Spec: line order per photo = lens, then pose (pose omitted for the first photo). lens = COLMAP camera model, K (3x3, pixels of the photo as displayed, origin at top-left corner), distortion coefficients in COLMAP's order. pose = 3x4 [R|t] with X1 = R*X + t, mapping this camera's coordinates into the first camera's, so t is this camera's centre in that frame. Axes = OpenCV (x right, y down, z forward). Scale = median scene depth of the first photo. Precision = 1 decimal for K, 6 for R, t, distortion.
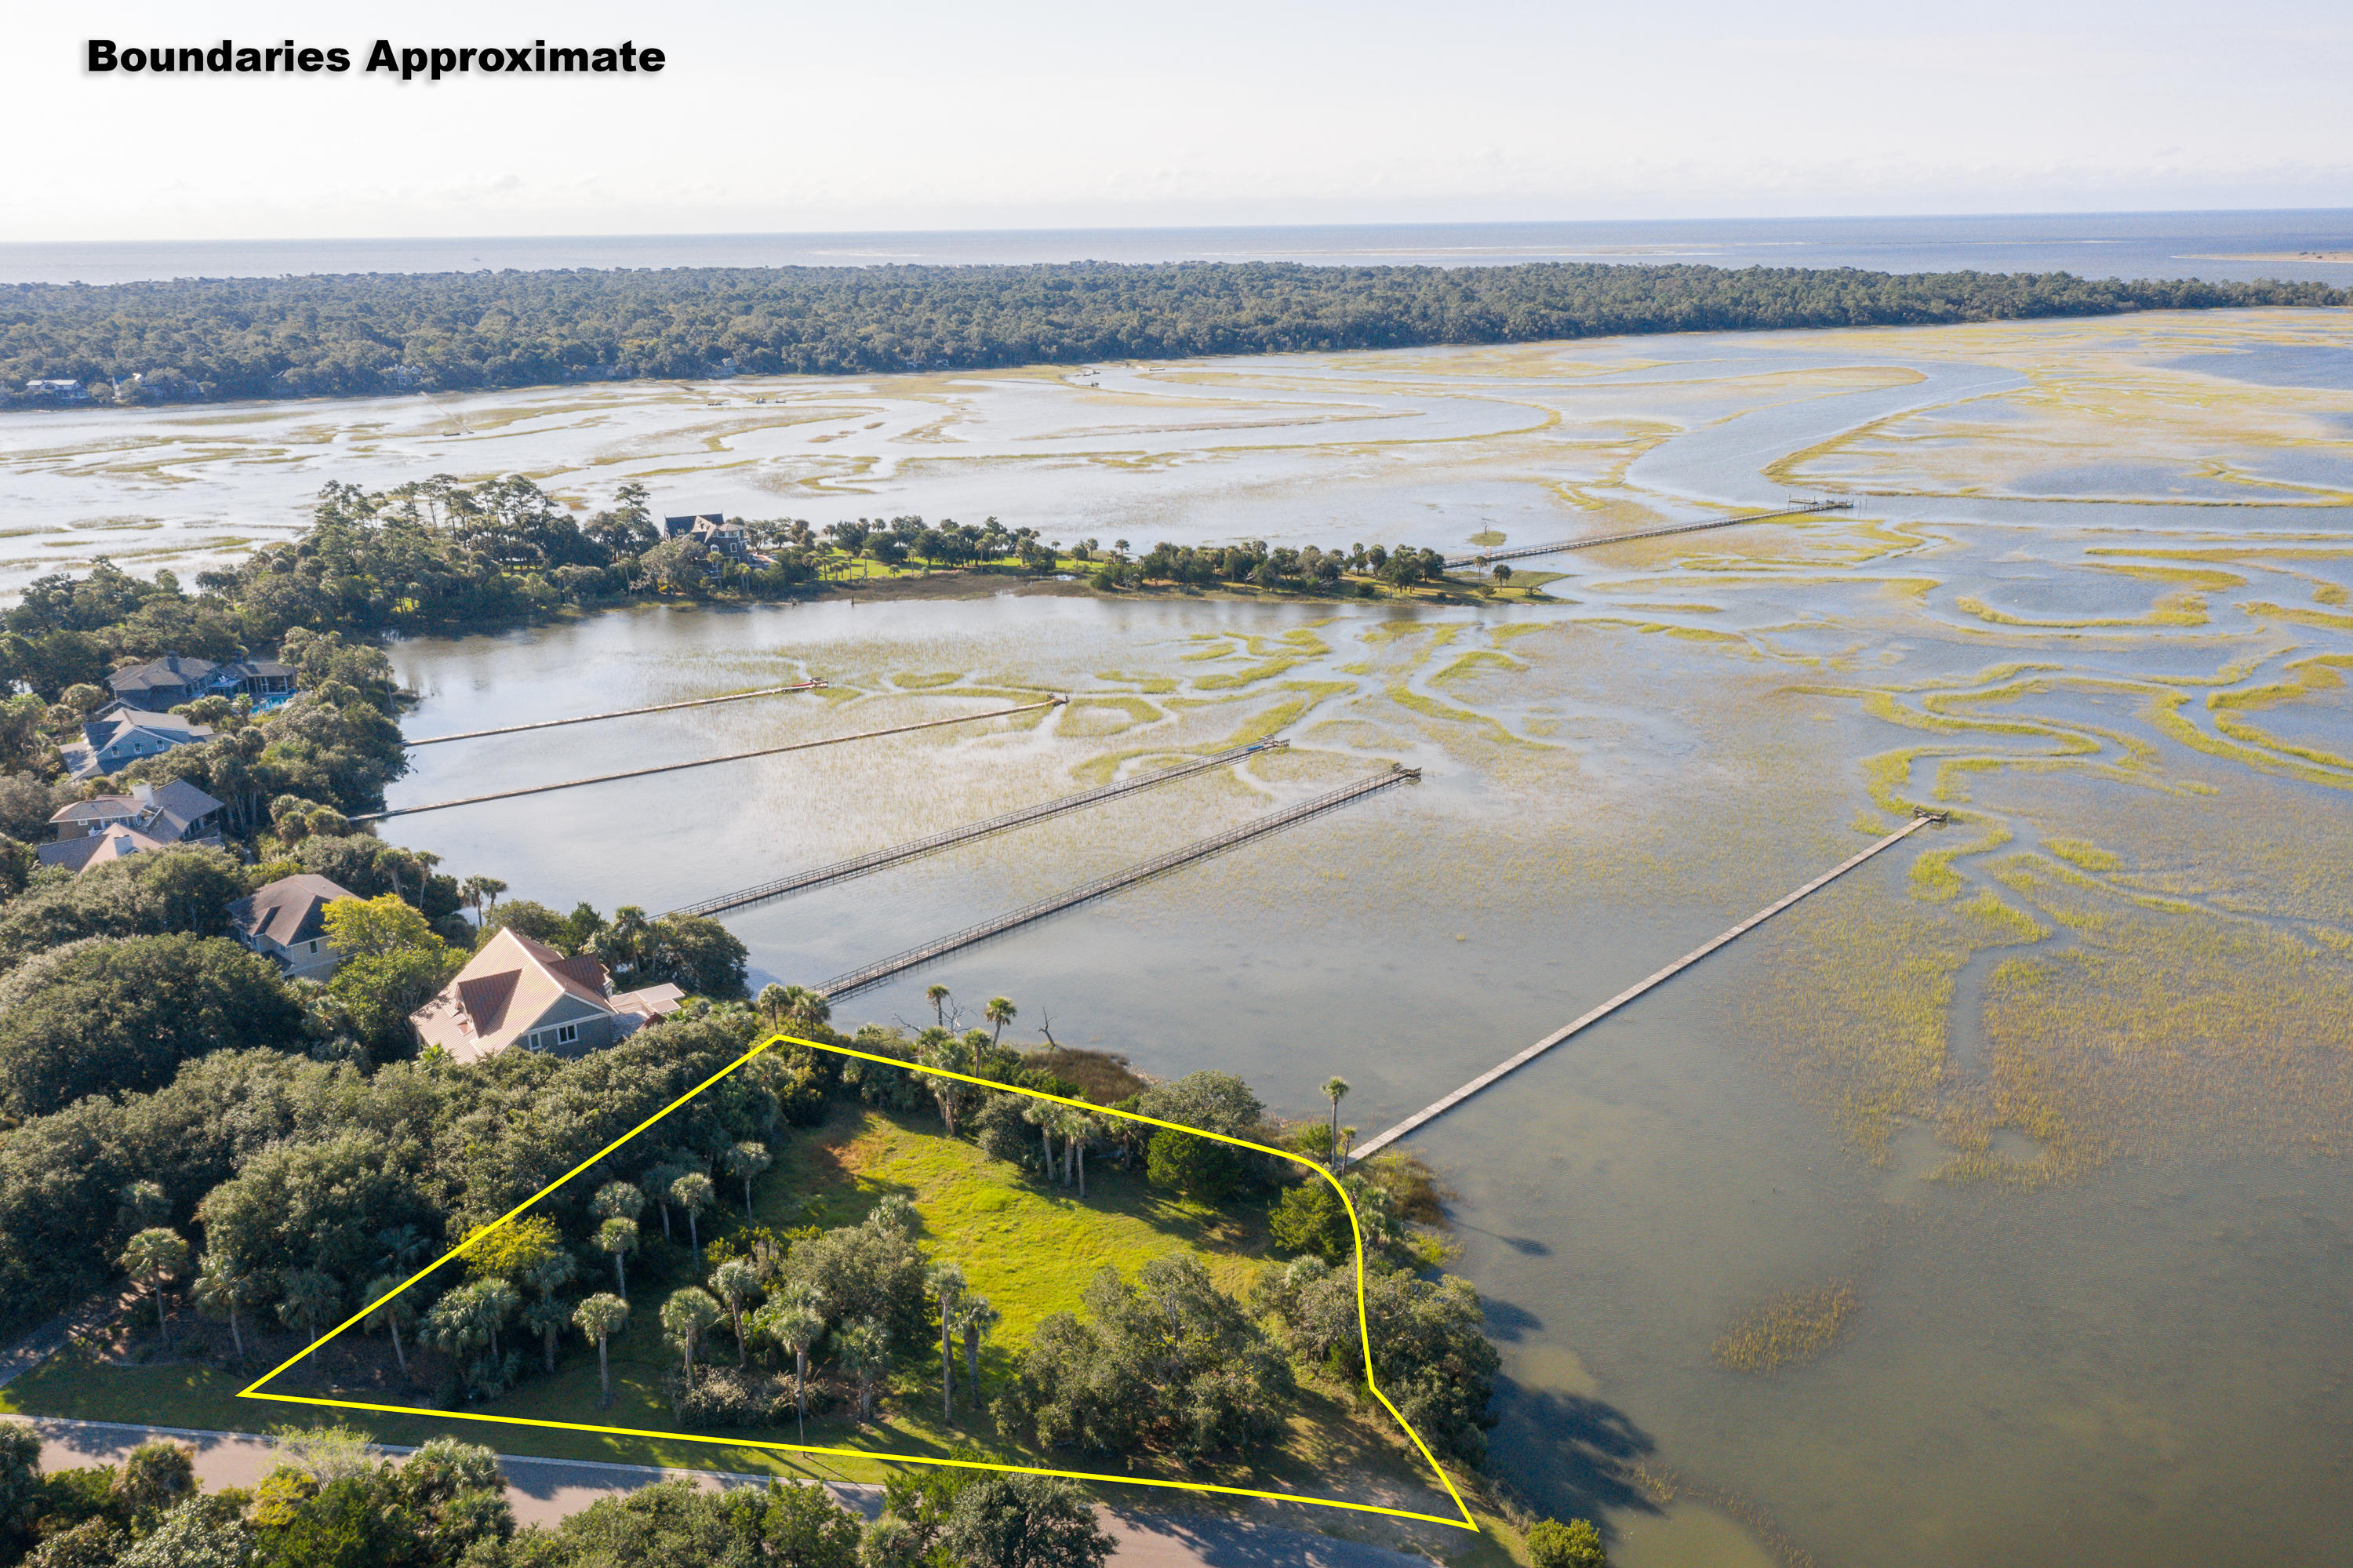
lens RADIAL K [[1880.0, 0, 1178.3], [0, 1880.0, 777.1], [0, 0, 1]] dist [0.001737, 0.014650]
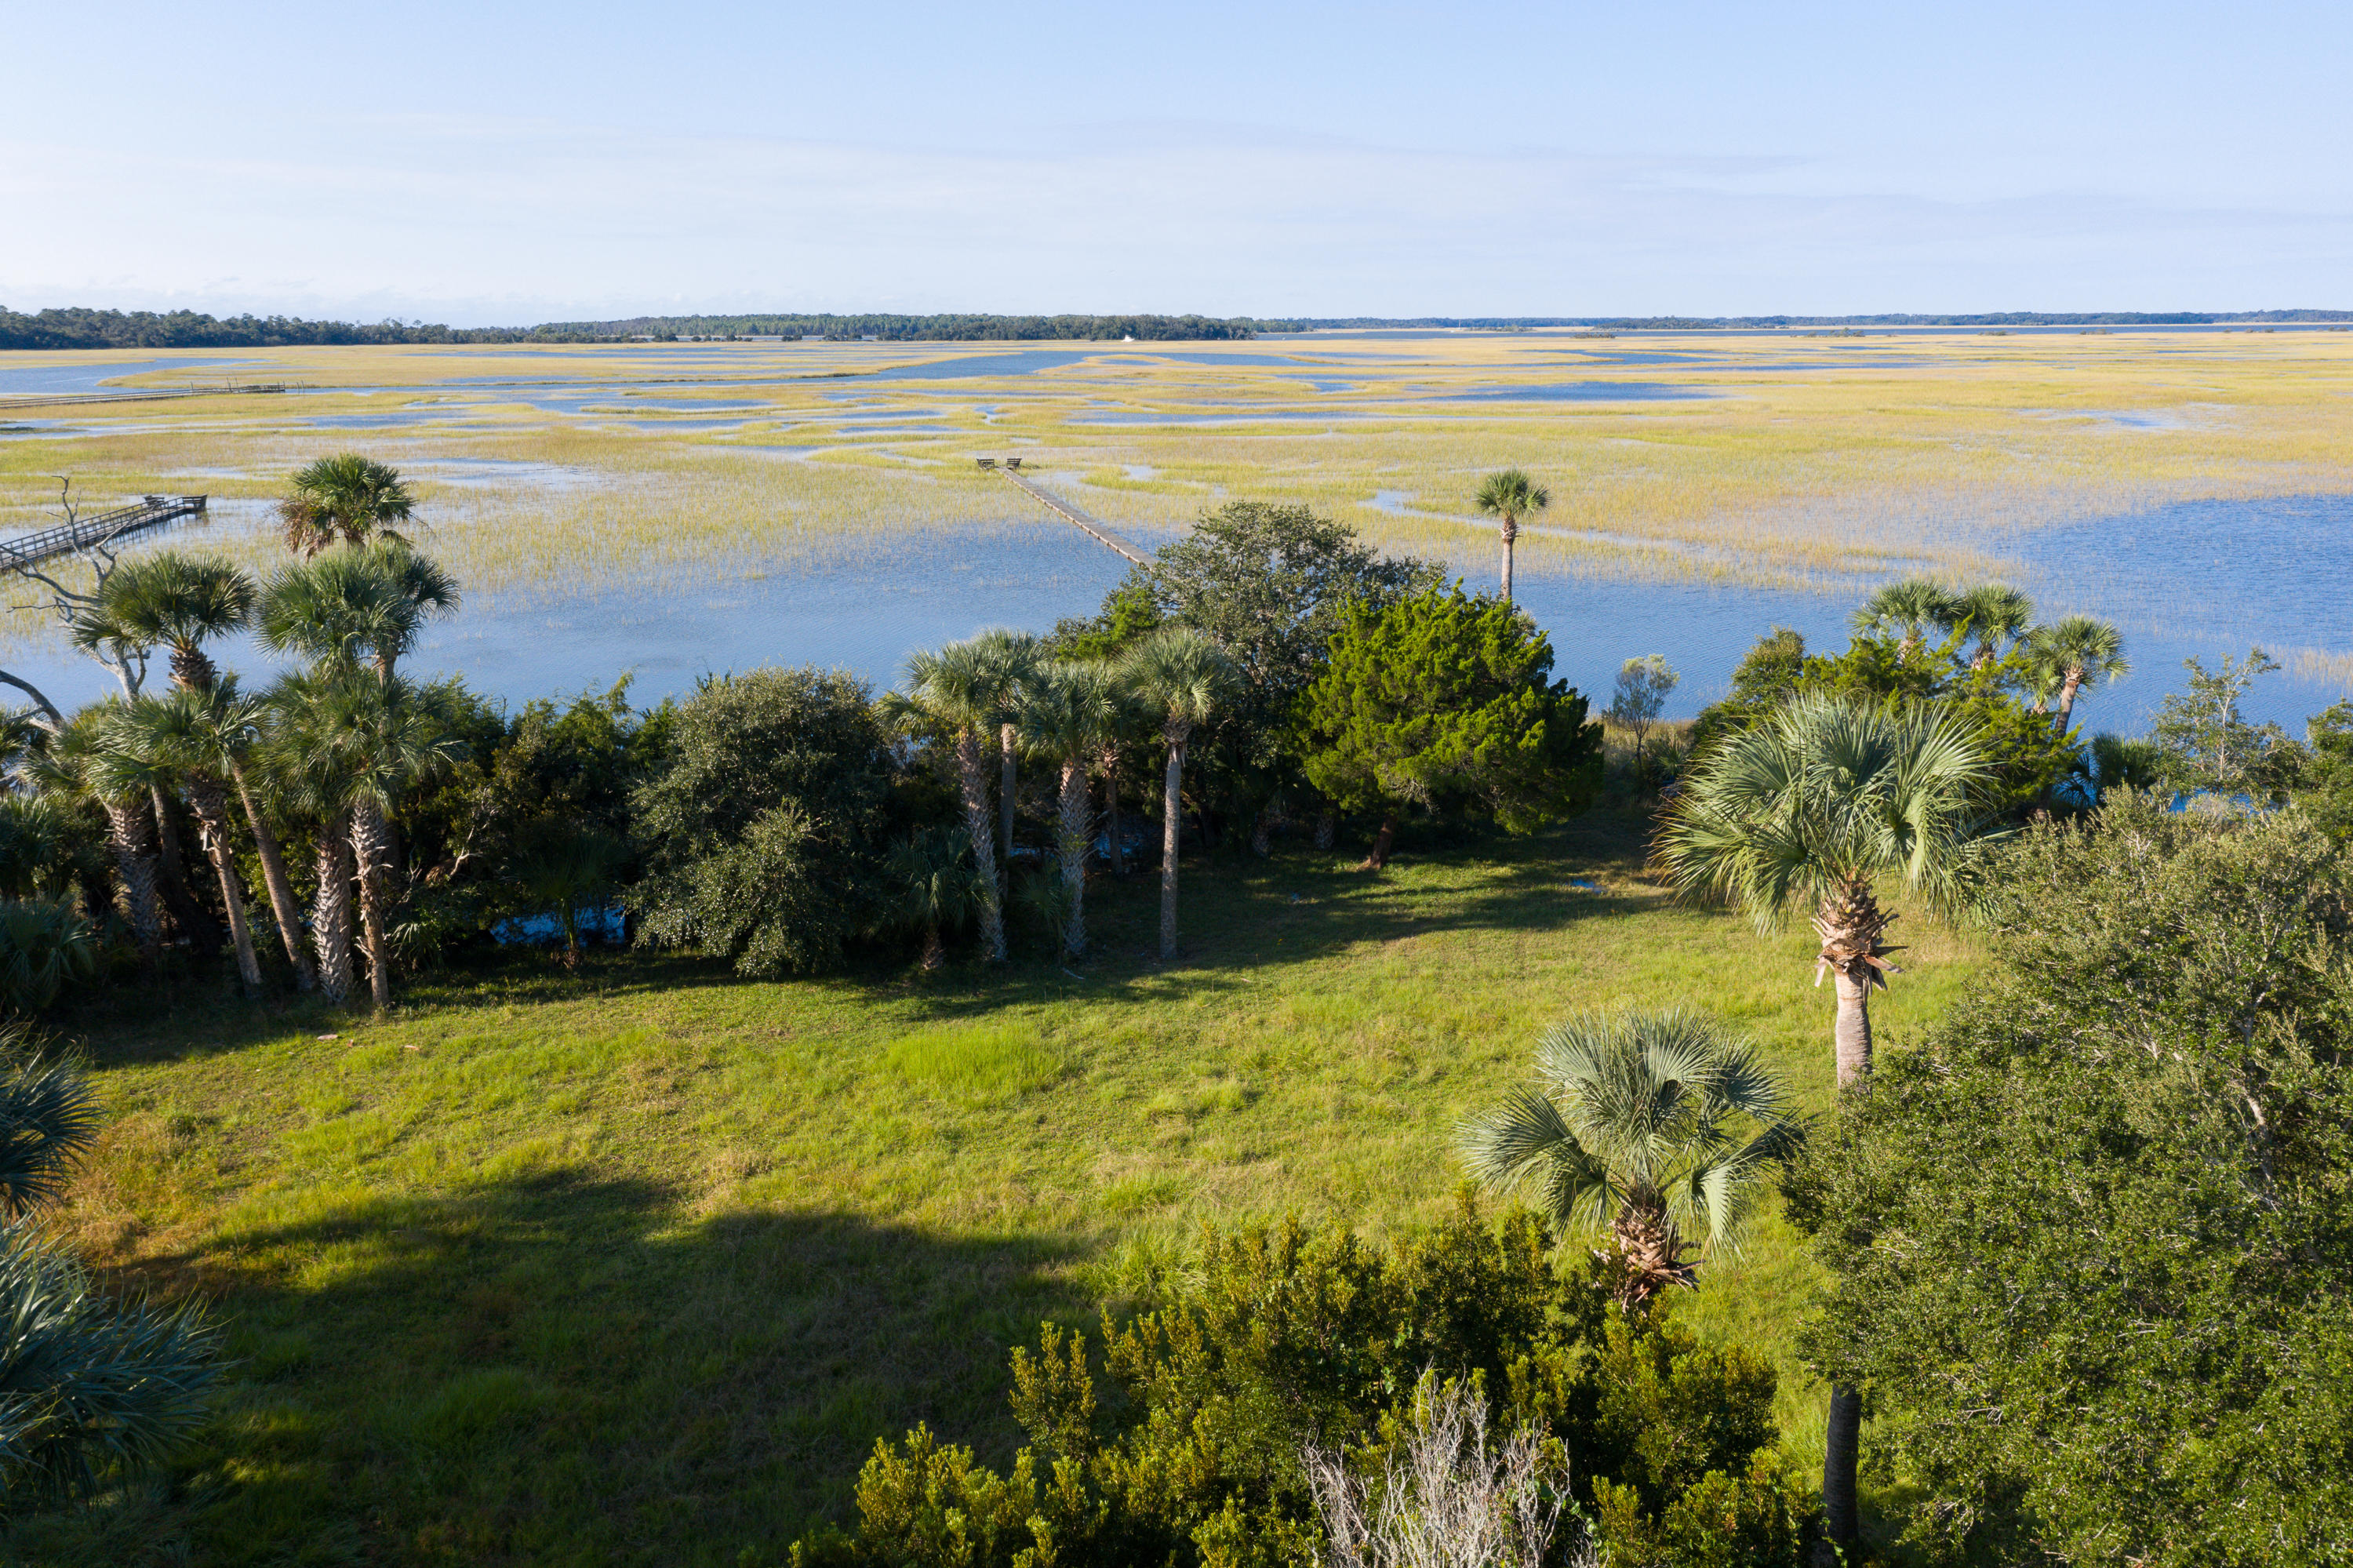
lens RADIAL K [[1880.0, 0, 1187.8], [0, 1880.0, 791.2], [0, 0, 1]] dist [0.001737, 0.014650]
pose [[0.578641, -0.181823, 0.795057, -0.077804], [0.225257, 0.972543, 0.058471, 0.056437], [-0.783858, 0.145259, 0.603710, 0.255016]]
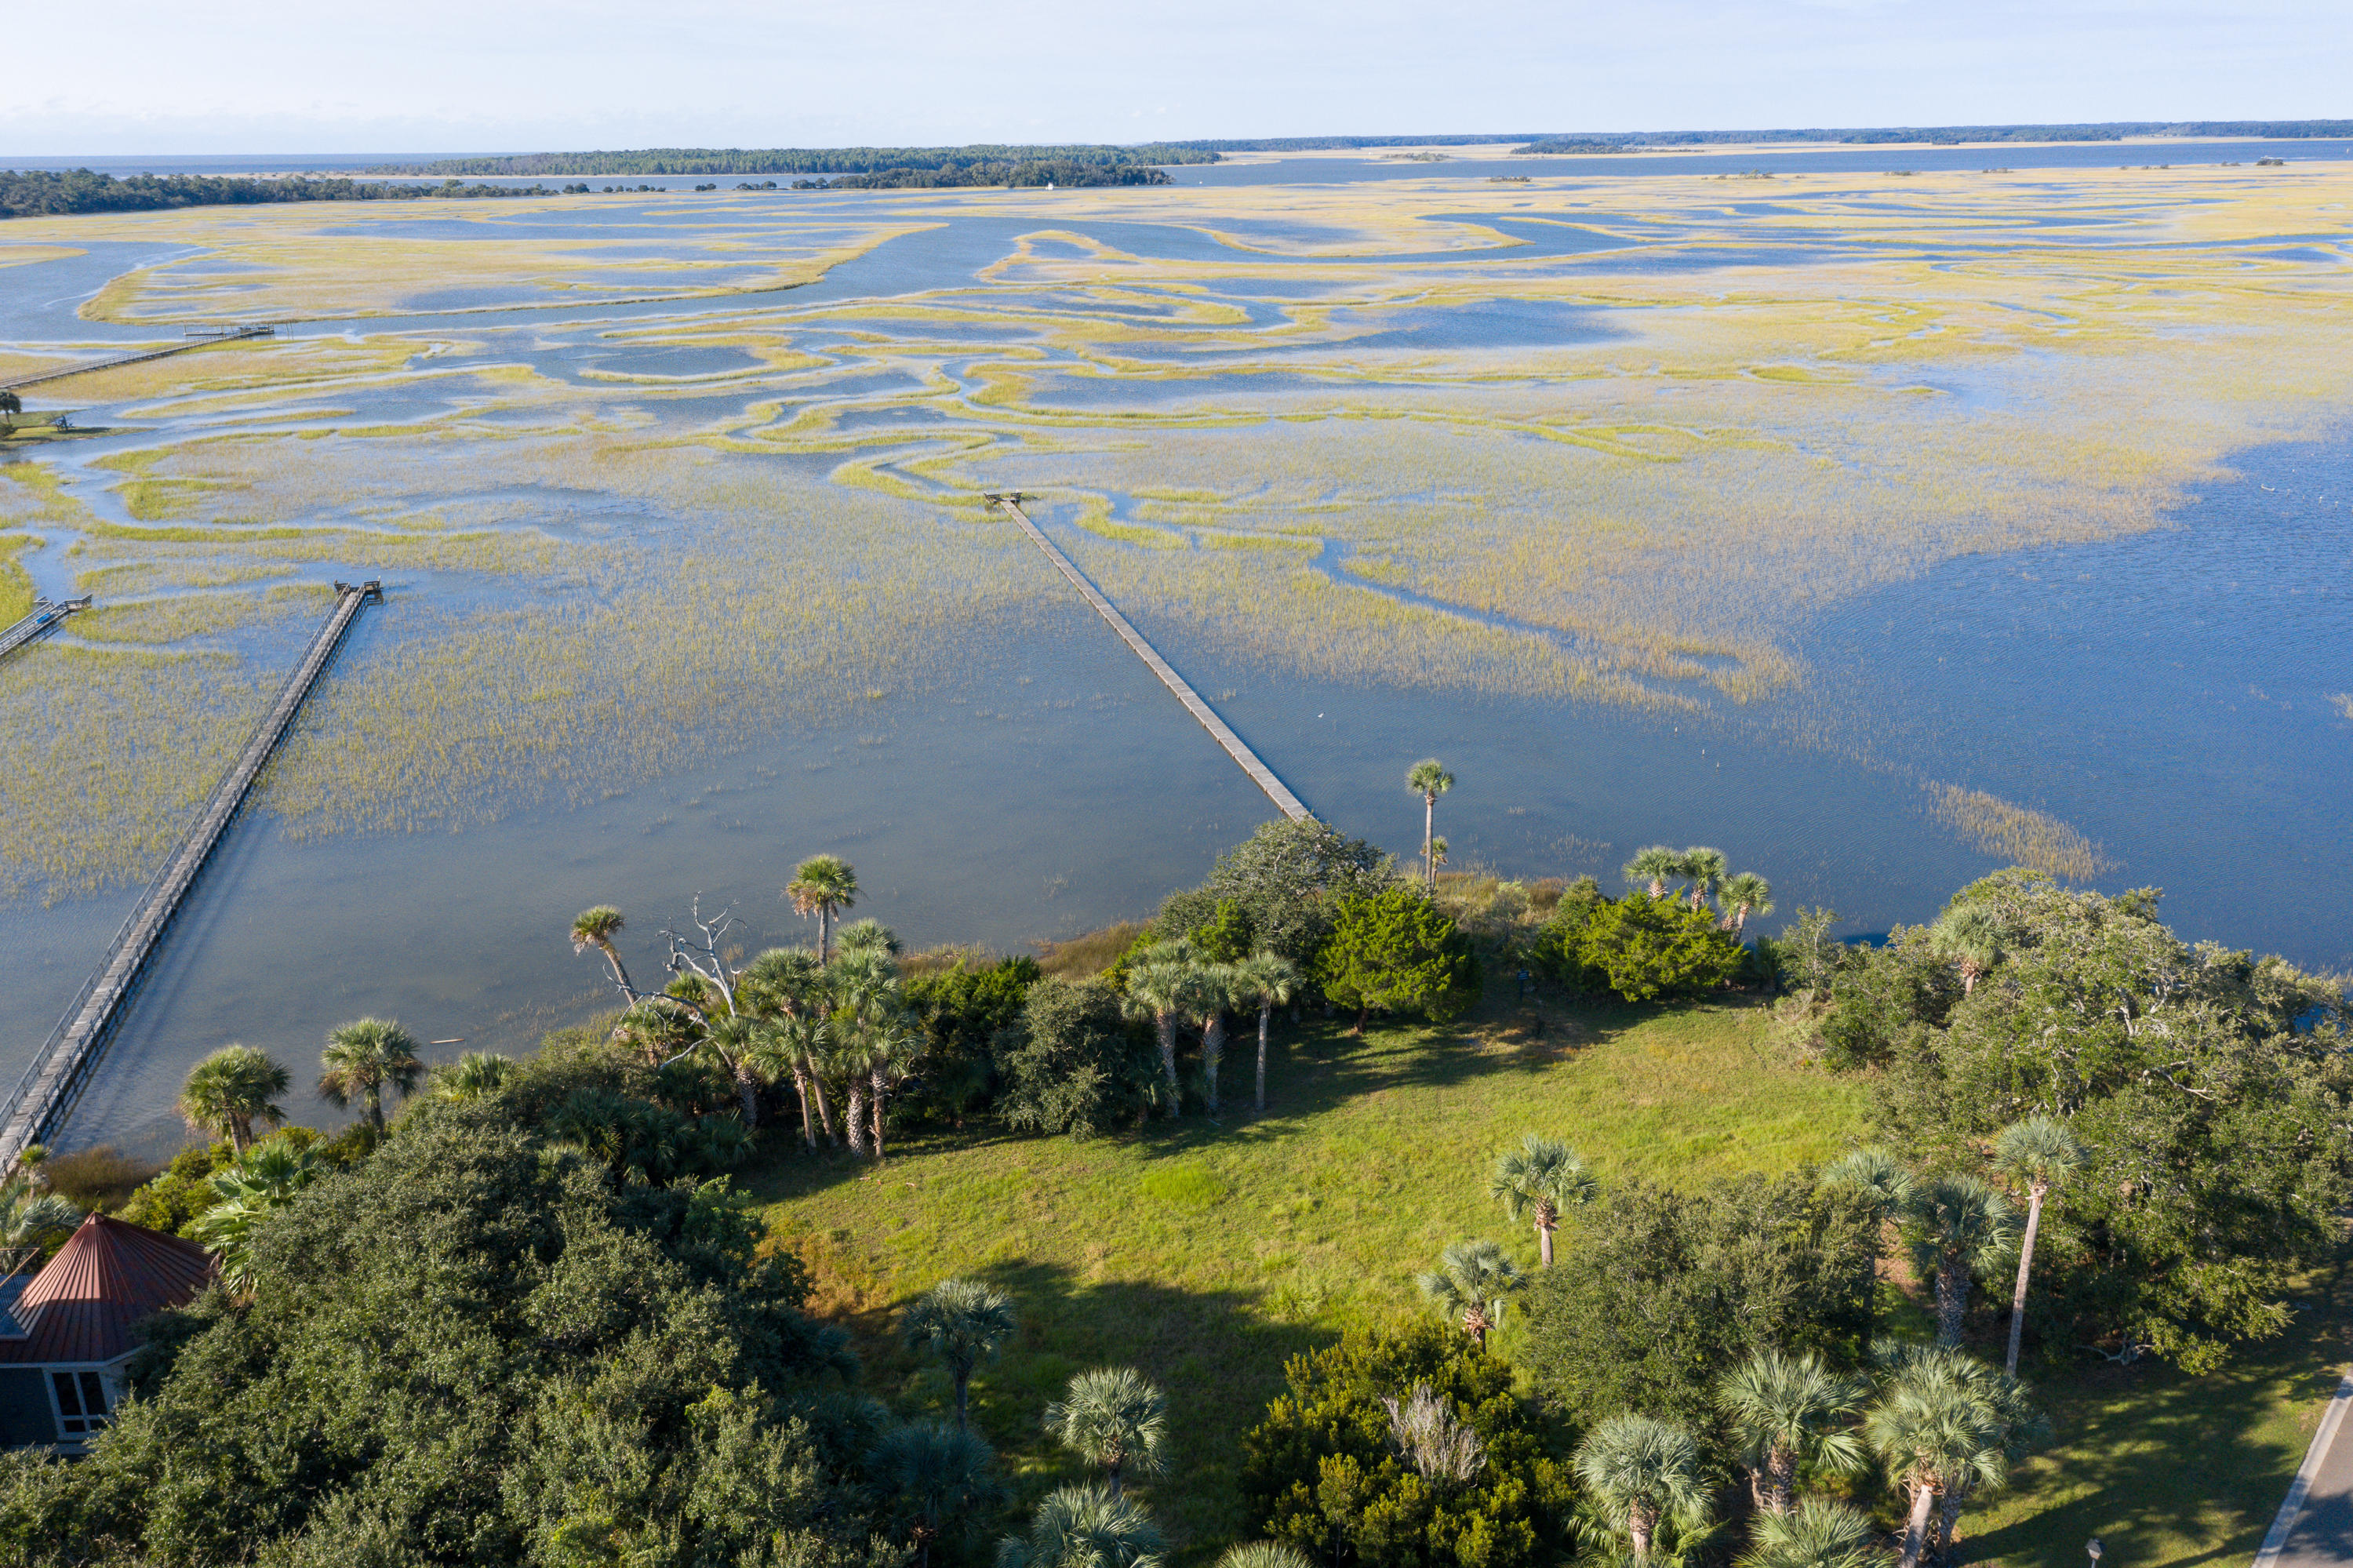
lens RADIAL K [[1880.0, 0, 1184.9], [0, 1880.0, 777.2], [0, 0, 1]] dist [0.001737, 0.014650]
pose [[0.541854, -0.260024, 0.799238, -0.137560], [0.240243, 0.959181, 0.149183, 0.016318], [-0.805405, 0.111176, 0.582205, 0.215629]]
